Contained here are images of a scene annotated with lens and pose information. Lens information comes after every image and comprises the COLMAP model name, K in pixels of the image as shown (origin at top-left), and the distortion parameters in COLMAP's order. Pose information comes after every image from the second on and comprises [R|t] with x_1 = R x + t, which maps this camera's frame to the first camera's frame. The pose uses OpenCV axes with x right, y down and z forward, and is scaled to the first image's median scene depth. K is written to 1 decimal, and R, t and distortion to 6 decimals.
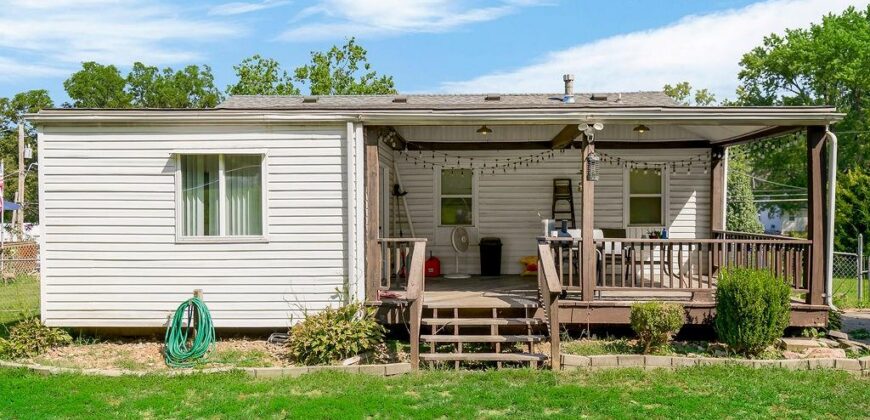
lens RADIAL K [[637.2, 0, 440.3], [0, 637.2, 215.8], [0, 0, 1]] dist [0.022139, -0.001444]
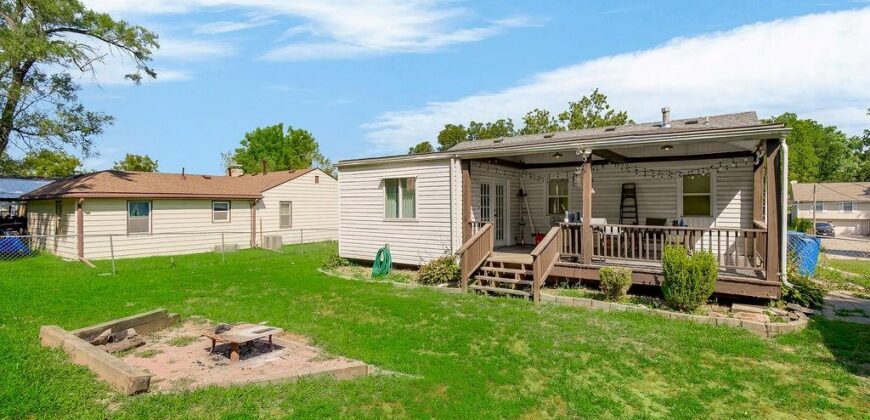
lens RADIAL K [[407.8, 0, 439.1], [0, 407.8, 207.3], [0, 0, 1]] dist [-0.003901, -0.000311]
pose [[0.841185, 0.003092, -0.540739, 0.456353], [-0.003552, 0.999994, 0.000192, -0.003788], [0.540736, 0.001759, 0.841191, -0.023631]]
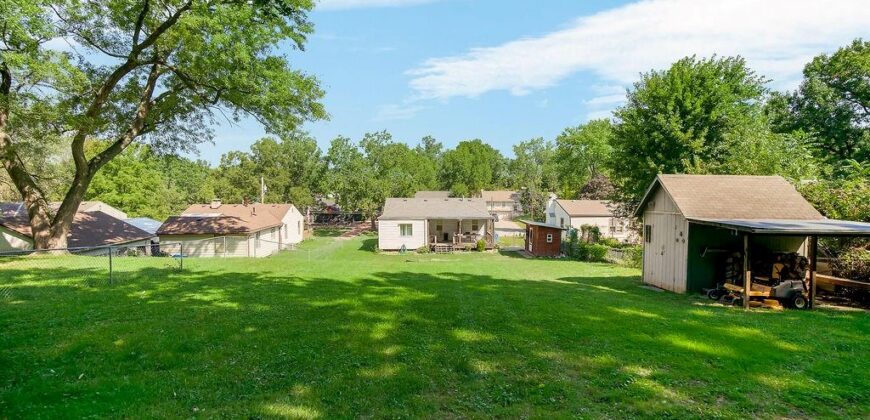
lens RADIAL K [[407.8, 0, 432.3], [0, 407.8, 210.4], [0, 0, 1]] dist [-0.003901, -0.000311]
pose [[0.999131, -0.004806, 0.041412, -0.240204], [0.002639, 0.998631, 0.052239, -0.458310], [-0.041606, -0.052085, 0.997776, -3.289203]]
